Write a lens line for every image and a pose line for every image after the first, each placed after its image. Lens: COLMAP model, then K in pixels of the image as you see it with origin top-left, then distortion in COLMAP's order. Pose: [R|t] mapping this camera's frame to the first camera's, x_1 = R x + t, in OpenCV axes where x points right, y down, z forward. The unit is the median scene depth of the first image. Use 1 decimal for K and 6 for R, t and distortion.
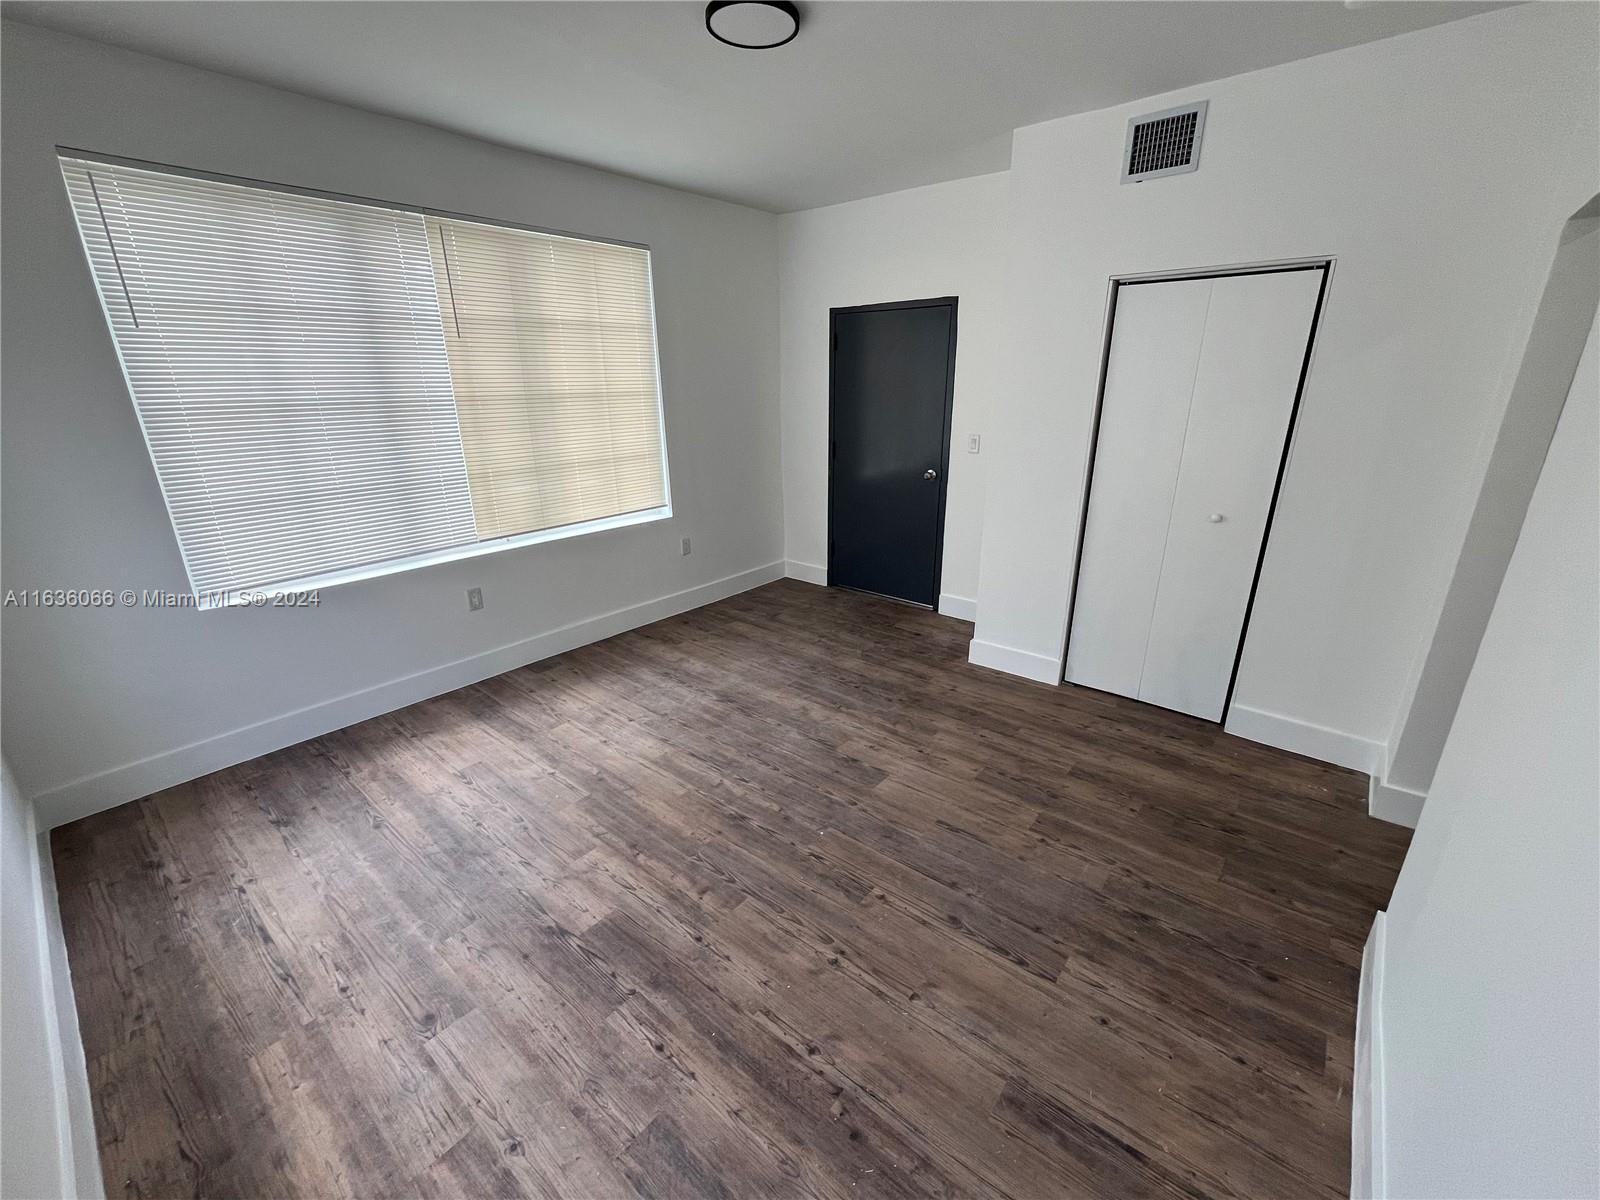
lens RADIAL K [[649.1, 0, 800.0], [0, 649.1, 600.0], [0, 0, 1]] dist [0.000130, 0.000035]
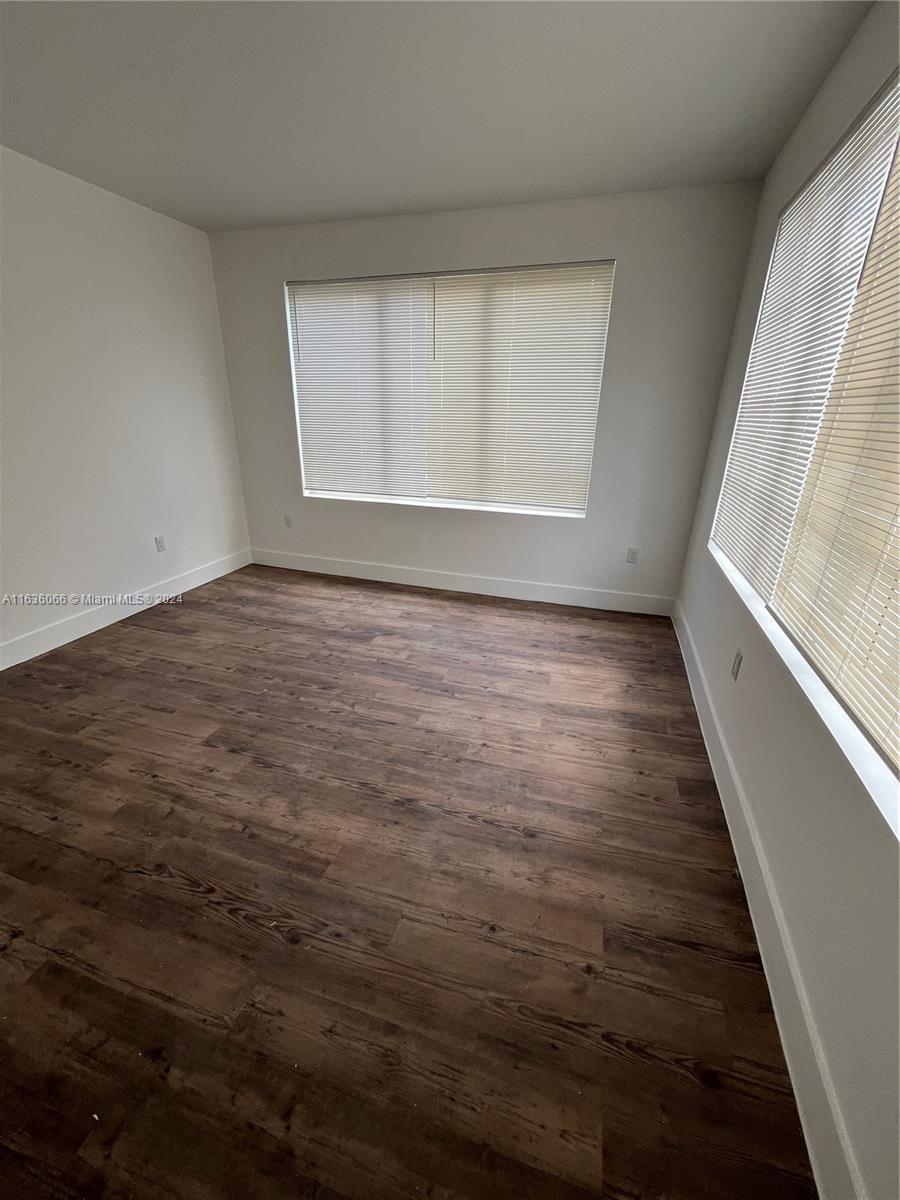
lens RADIAL K [[486.8, 0, 450.0], [0, 486.8, 600.0], [0, 0, 1]] dist [0.000130, 0.000035]
pose [[-0.924834, 0.132383, -0.356590, 0.010809], [-0.131242, 0.768849, 0.625816, -0.469104], [0.357012, 0.625576, -0.693684, 1.534266]]
